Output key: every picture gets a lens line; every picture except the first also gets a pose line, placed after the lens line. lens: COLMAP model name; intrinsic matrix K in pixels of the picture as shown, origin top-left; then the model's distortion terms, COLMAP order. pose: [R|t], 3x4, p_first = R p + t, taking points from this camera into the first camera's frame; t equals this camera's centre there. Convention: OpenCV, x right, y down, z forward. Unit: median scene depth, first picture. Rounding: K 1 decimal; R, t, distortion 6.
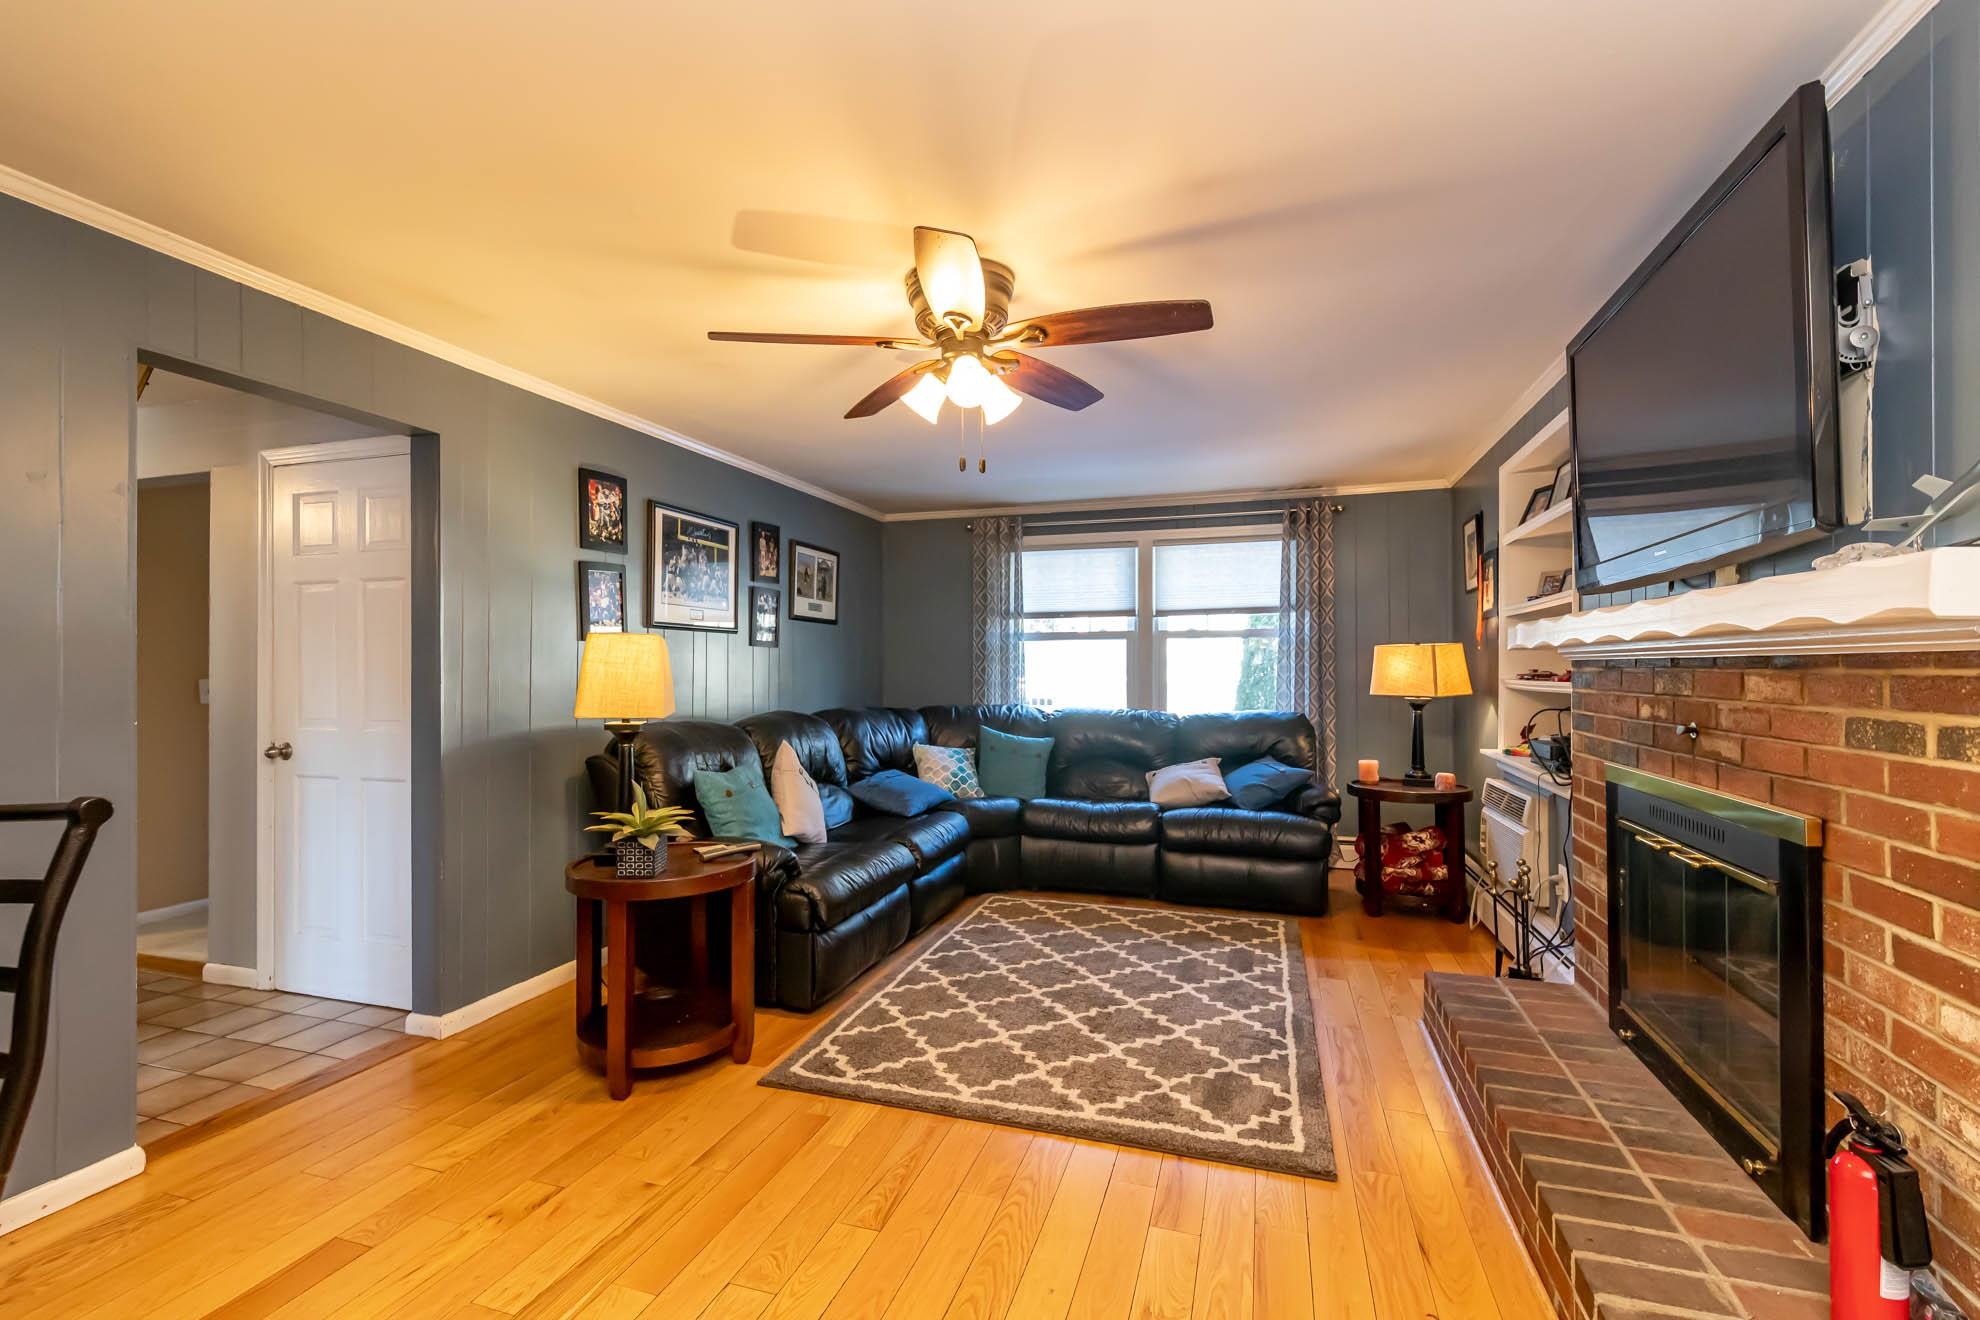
lens RADIAL K [[856.2, 0, 971.4], [0, 856.2, 660.1], [0, 0, 1]] dist [0.001139, -0.000388]
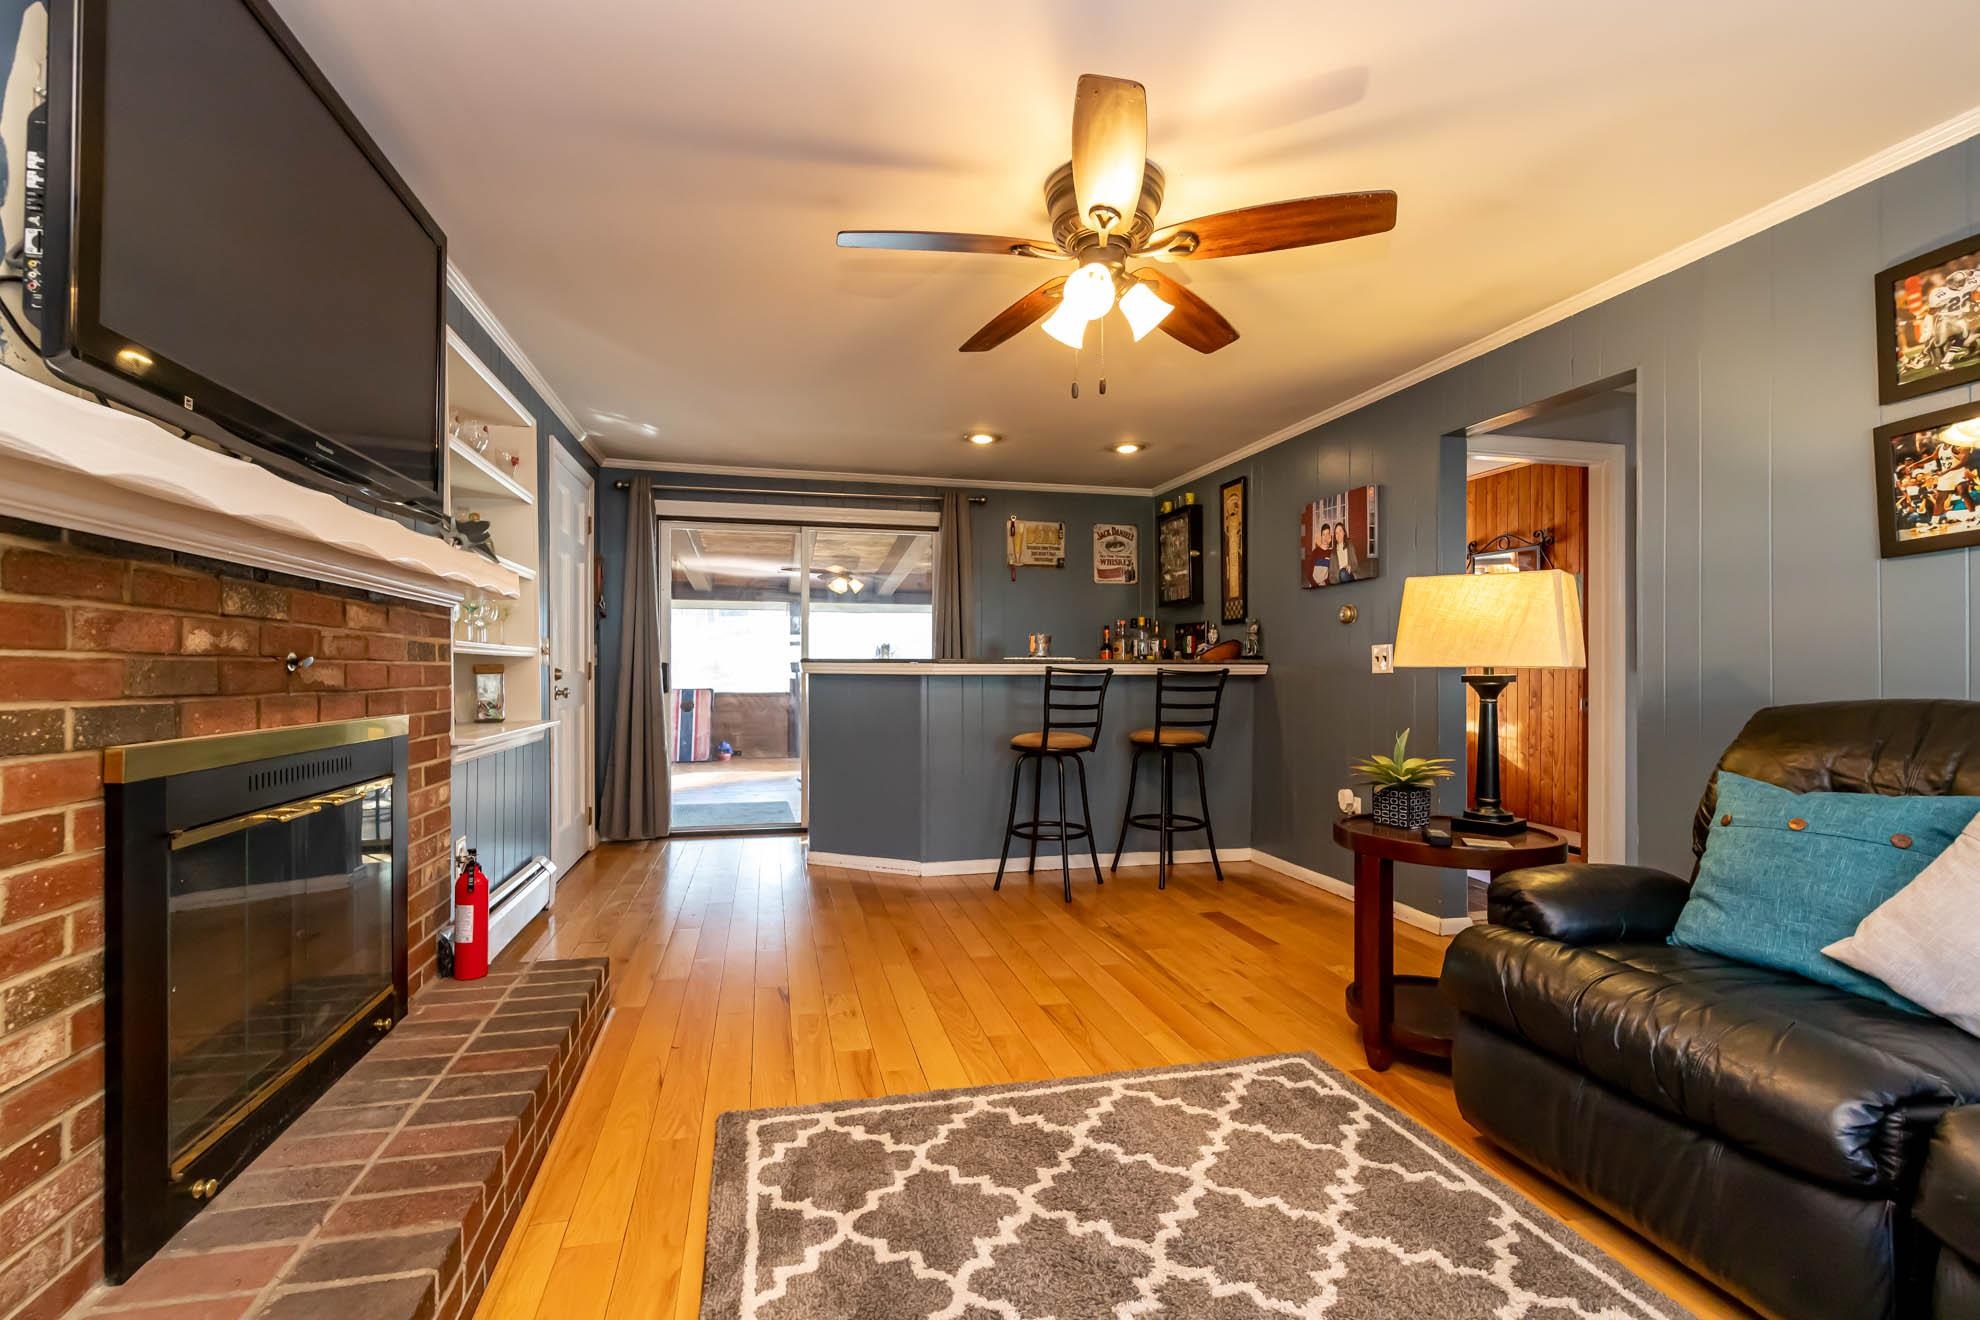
lens RADIAL K [[856.2, 0, 979.6], [0, 856.2, 666.8], [0, 0, 1]] dist [0.001139, -0.000388]
pose [[-0.838731, -0.000328, -0.544546, 0.694366], [0.007721, 0.999892, -0.012494, 0.096654], [0.544491, -0.014684, -0.838638, 1.954341]]
